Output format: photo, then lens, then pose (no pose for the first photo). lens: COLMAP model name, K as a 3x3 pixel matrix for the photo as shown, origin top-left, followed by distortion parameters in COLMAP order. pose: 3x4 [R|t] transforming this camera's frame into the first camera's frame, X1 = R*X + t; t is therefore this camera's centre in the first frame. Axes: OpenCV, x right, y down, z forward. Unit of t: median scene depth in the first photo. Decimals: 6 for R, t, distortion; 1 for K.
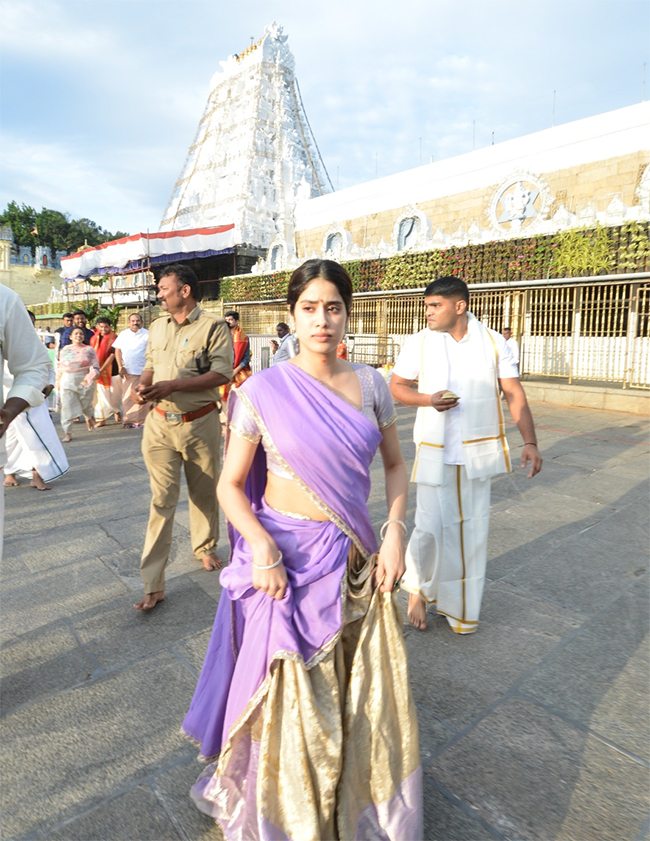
lens RADIAL K [[493.2, 0, 326.8], [0, 493.2, 378.7], [0, 0, 1]] dist [0.028990, -0.042044]
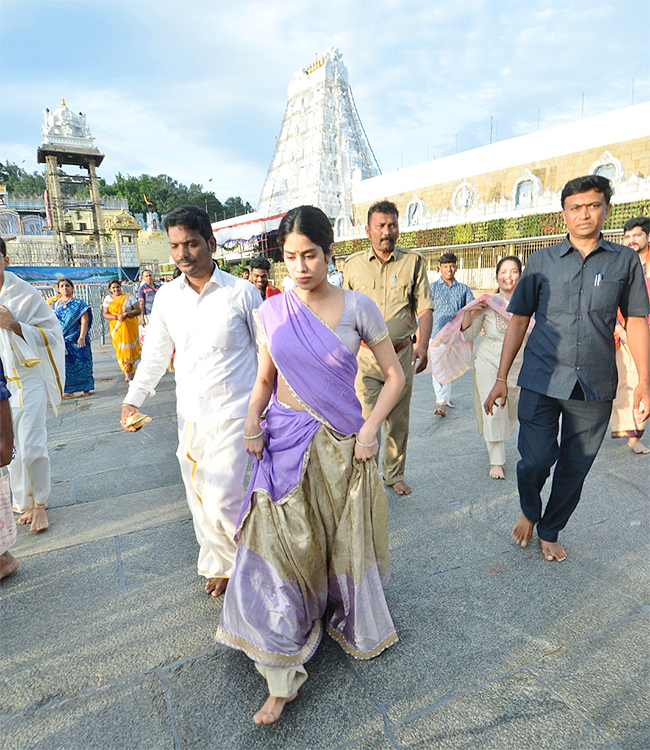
lens RADIAL K [[486.7, 0, 321.2], [0, 486.7, 405.8], [0, 0, 1]] dist [0.053608, -0.070592]
pose [[0.988269, -0.020317, -0.151368, 0.055272], [0.046466, 0.984127, 0.171276, 0.046695], [0.145486, -0.176300, 0.973526, -0.564279]]
